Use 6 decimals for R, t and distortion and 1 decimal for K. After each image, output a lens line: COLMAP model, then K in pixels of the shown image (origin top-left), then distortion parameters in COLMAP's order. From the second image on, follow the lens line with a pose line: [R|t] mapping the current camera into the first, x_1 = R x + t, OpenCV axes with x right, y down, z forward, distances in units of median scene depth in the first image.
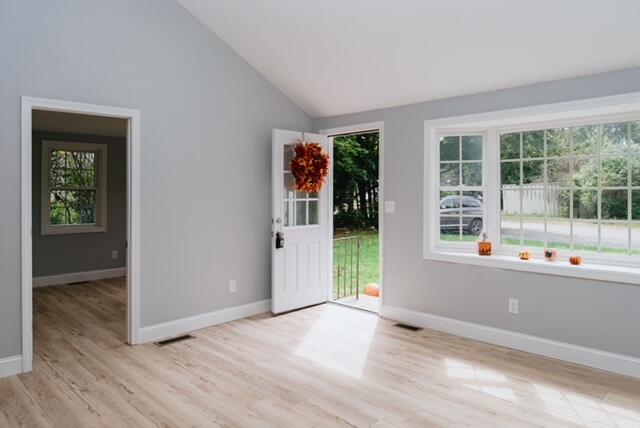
lens RADIAL K [[454.2, 0, 319.8], [0, 454.2, 207.3], [0, 0, 1]] dist [-0.010375, -0.003537]
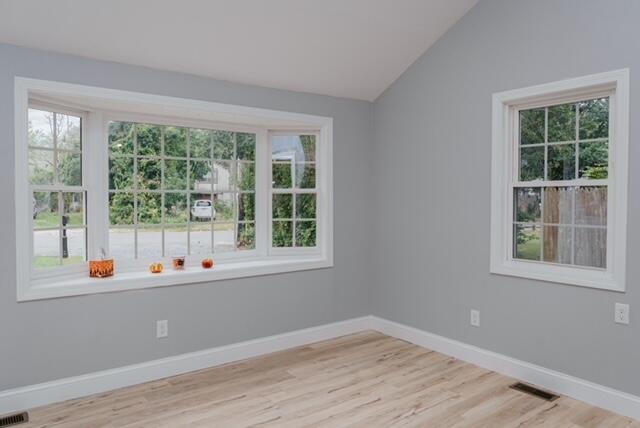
lens RADIAL K [[454.2, 0, 316.9], [0, 454.2, 210.9], [0, 0, 1]] dist [-0.010375, -0.003537]
pose [[0.134414, -0.025876, 0.990587, -0.403261], [0.027025, 0.999383, 0.022439, -0.016763], [-0.990557, 0.023754, 0.135030, 0.634006]]
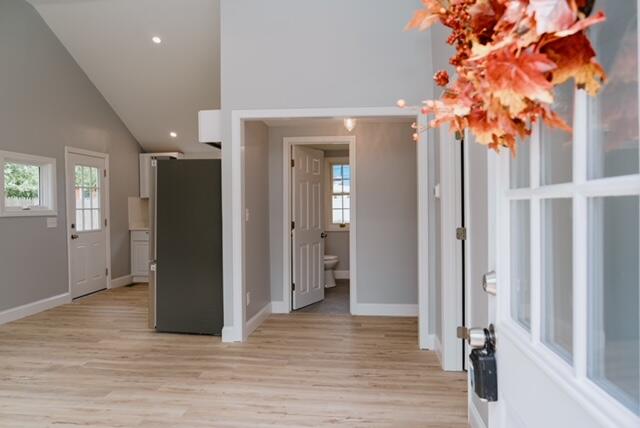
lens RADIAL K [[454.2, 0, 320.6], [0, 454.2, 218.5], [0, 0, 1]] dist [-0.010375, -0.003537]
pose [[-0.781986, 0.026262, -0.622743, 0.182894], [-0.007577, 0.998638, 0.051629, -0.021423], [0.623250, 0.045091, -0.780721, 1.563355]]
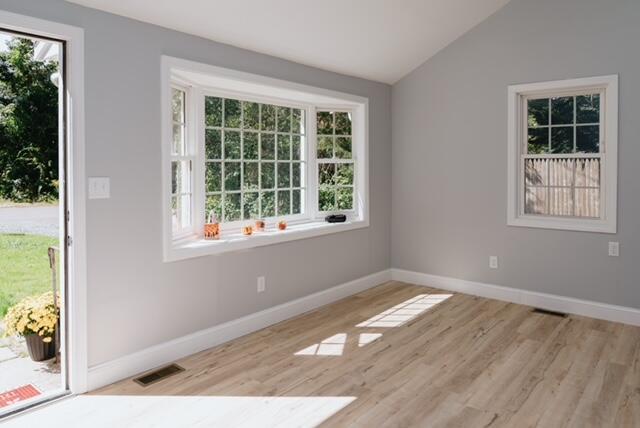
lens RADIAL K [[454.2, 0, 318.2], [0, 454.2, 178.1], [0, 0, 1]] dist [-0.010375, -0.003537]
pose [[-0.109677, -0.017836, 0.993807, -0.571495], [0.028439, 0.999373, 0.021075, -0.022913], [-0.993560, 0.030575, -0.109101, 1.051835]]
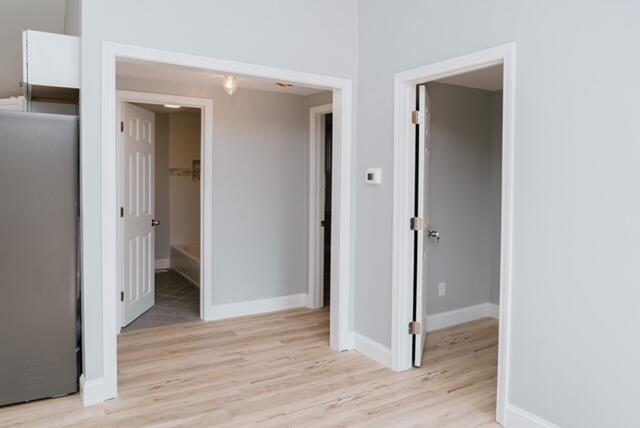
lens RADIAL K [[454.2, 0, 316.7], [0, 454.2, 190.0], [0, 0, 1]] dist [-0.010375, -0.003537]
pose [[-0.227308, 0.026462, -0.973463, 0.280008], [-0.042368, 0.998415, 0.037034, -0.034163], [0.972901, 0.049662, -0.225827, 1.008684]]
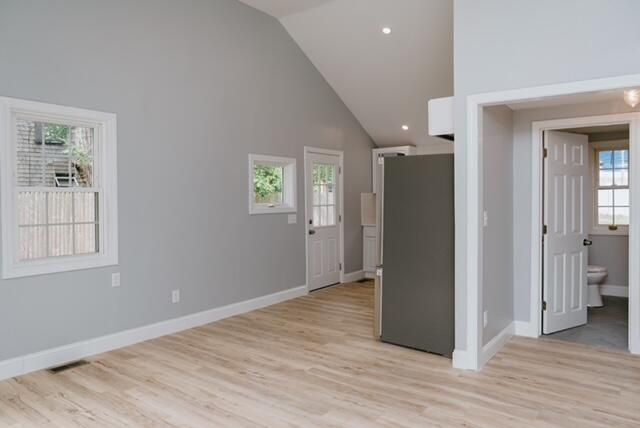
lens RADIAL K [[454.2, 0, 314.2], [0, 454.2, 204.0], [0, 0, 1]] dist [-0.010375, -0.003537]
pose [[-0.988466, 0.013260, -0.150859, 0.108192], [0.006722, 0.999019, 0.043763, -0.047342], [0.151291, 0.042244, -0.987586, 1.430415]]
